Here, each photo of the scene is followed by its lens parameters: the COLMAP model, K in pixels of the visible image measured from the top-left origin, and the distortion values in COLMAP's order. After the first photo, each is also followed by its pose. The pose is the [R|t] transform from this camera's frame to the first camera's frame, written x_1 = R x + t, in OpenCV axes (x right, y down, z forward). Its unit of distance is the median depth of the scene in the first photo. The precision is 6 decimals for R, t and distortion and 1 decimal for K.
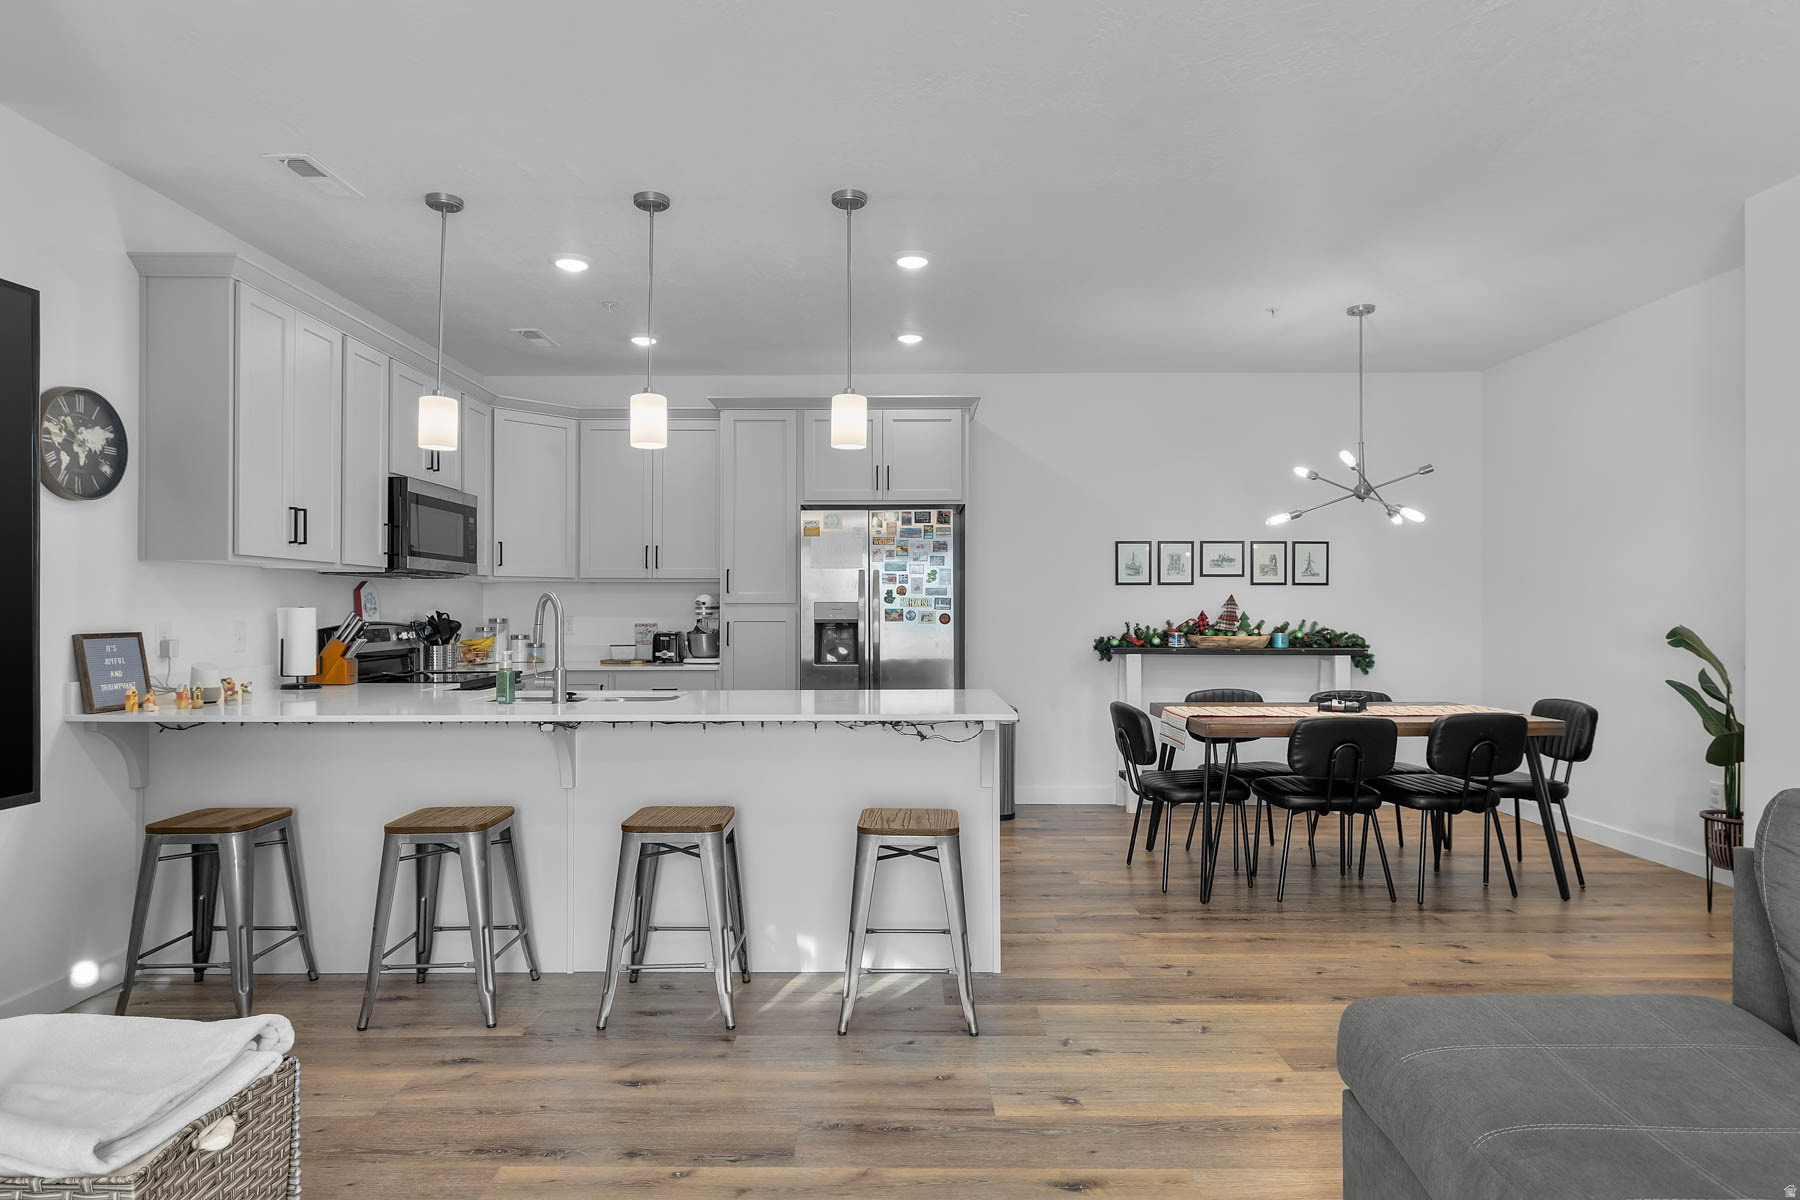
lens RADIAL K [[1002.3, 0, 901.4], [0, 1002.3, 603.3], [0, 0, 1]] dist [0.004011, -0.004859]
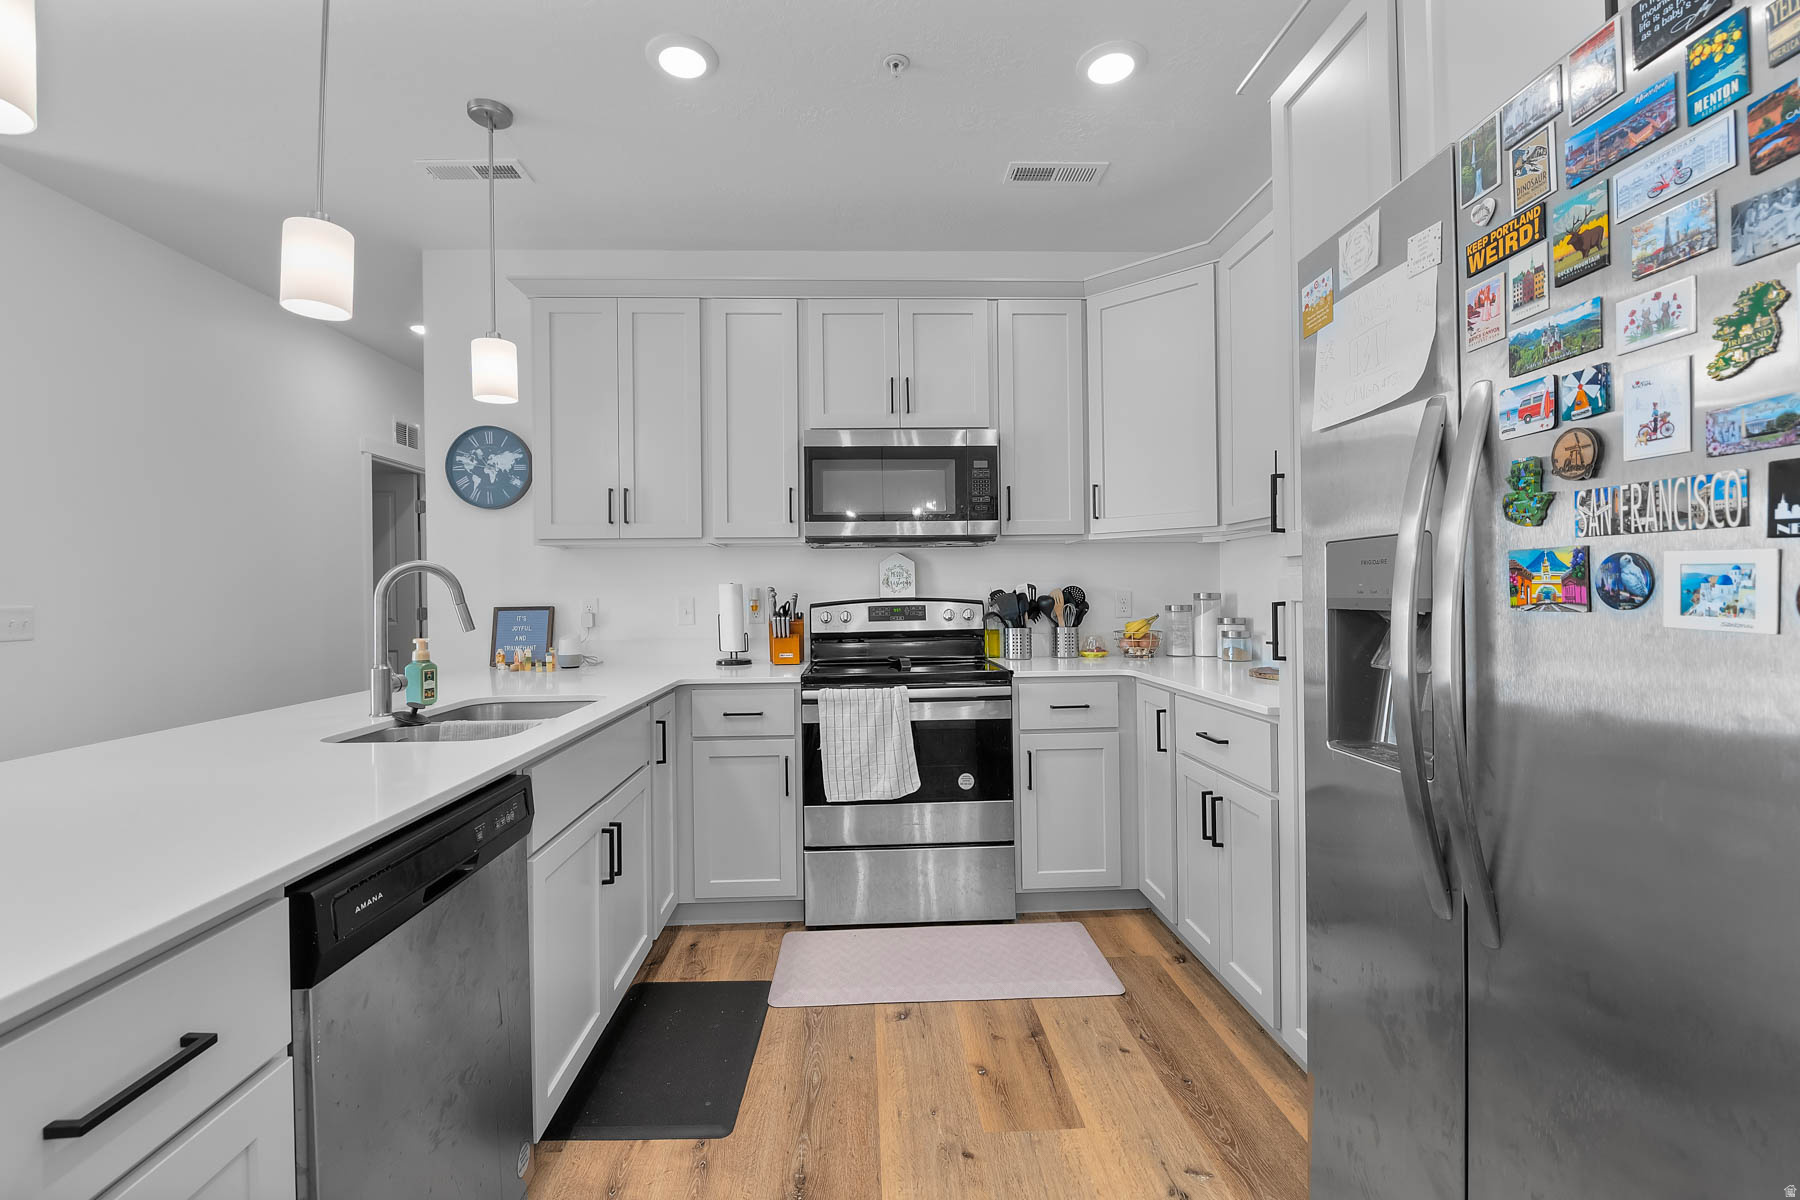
lens RADIAL K [[793.2, 0, 898.5], [0, 793.2, 595.3], [0, 0, 1]] dist [-0.004117, -0.001432]
pose [[0.029503, 0.003051, -0.999560, 0.197877], [0.018851, 0.999816, 0.003609, 0.015336], [0.999387, -0.018949, 0.029440, 1.111617]]
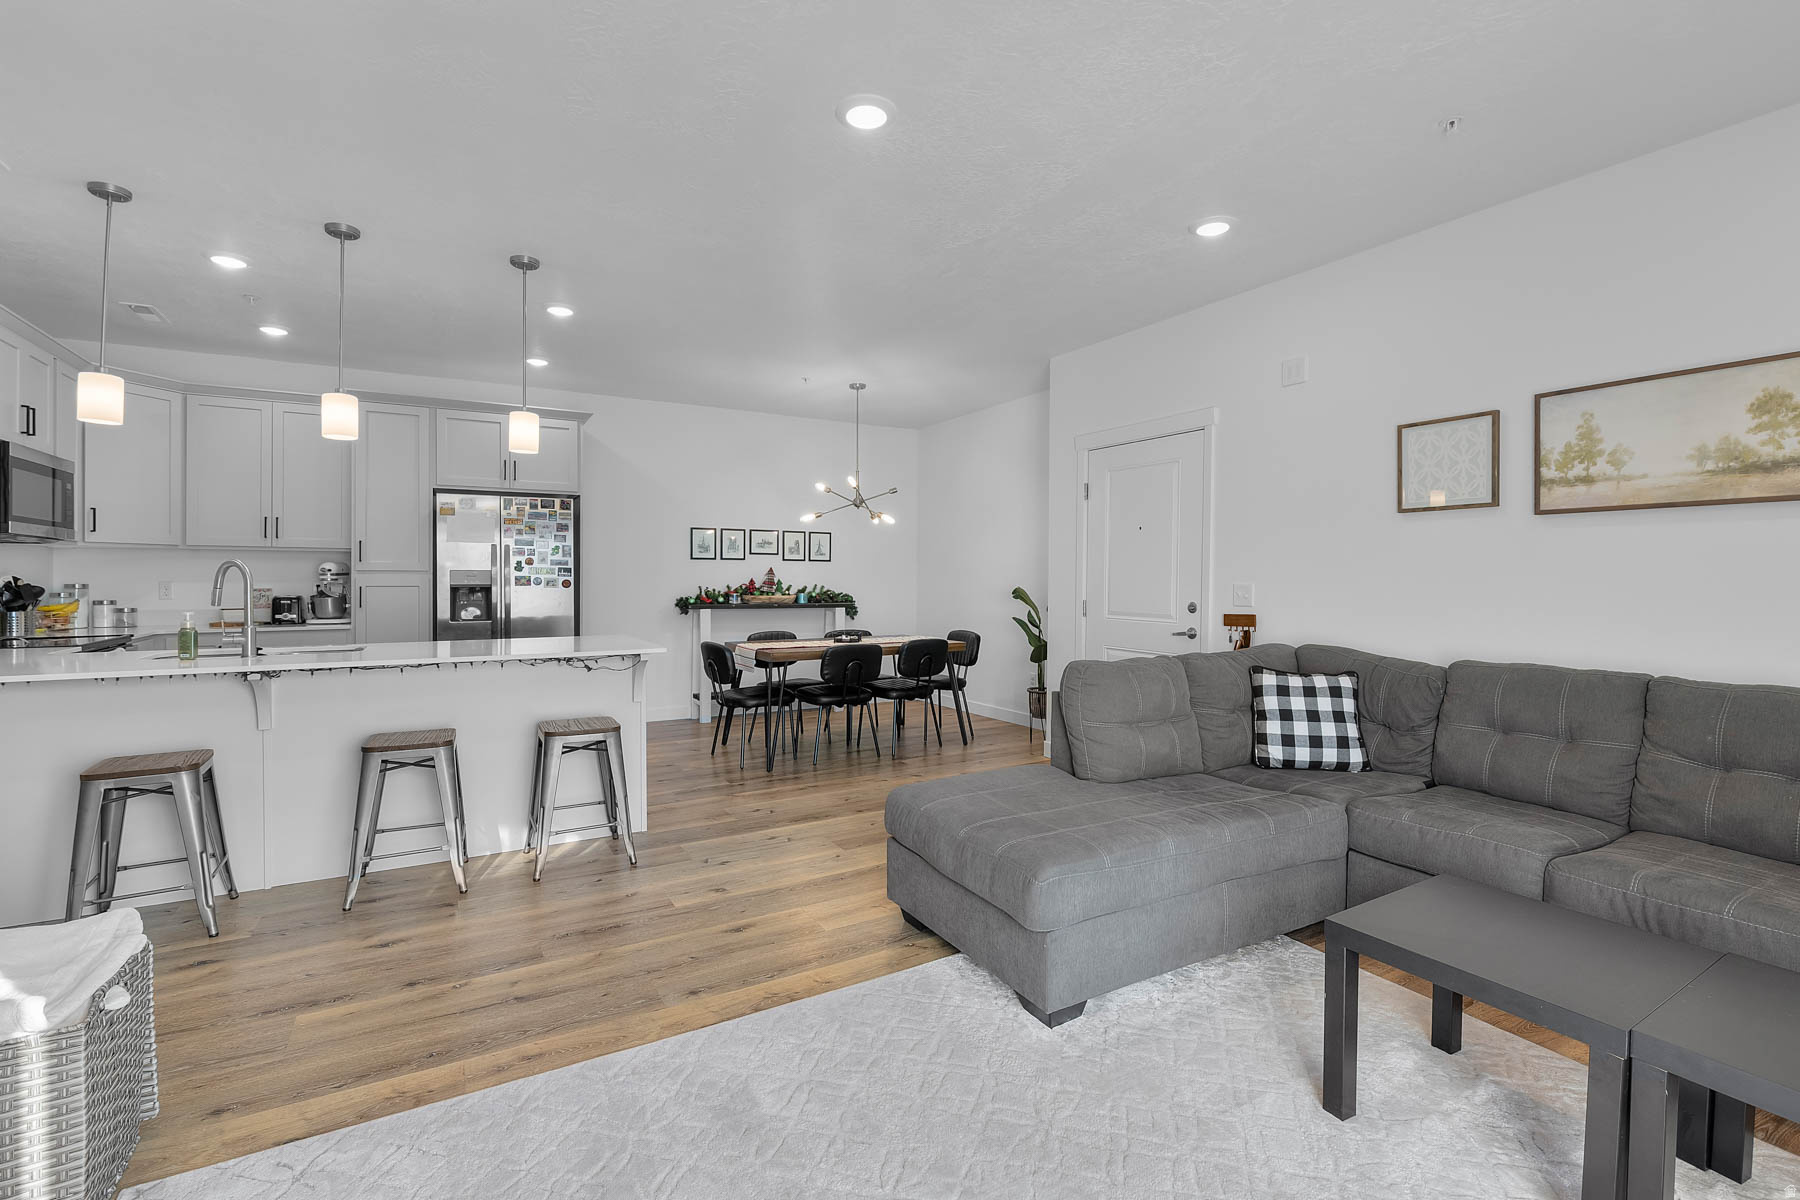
lens RADIAL K [[793.2, 0, 897.8], [0, 793.2, 585.9], [0, 0, 1]] dist [-0.004117, -0.001432]
pose [[0.864331, -0.002269, 0.502918, -0.130586], [-0.006228, 0.999865, 0.015214, 0.000059], [-0.502884, -0.016282, 0.864200, -0.123876]]
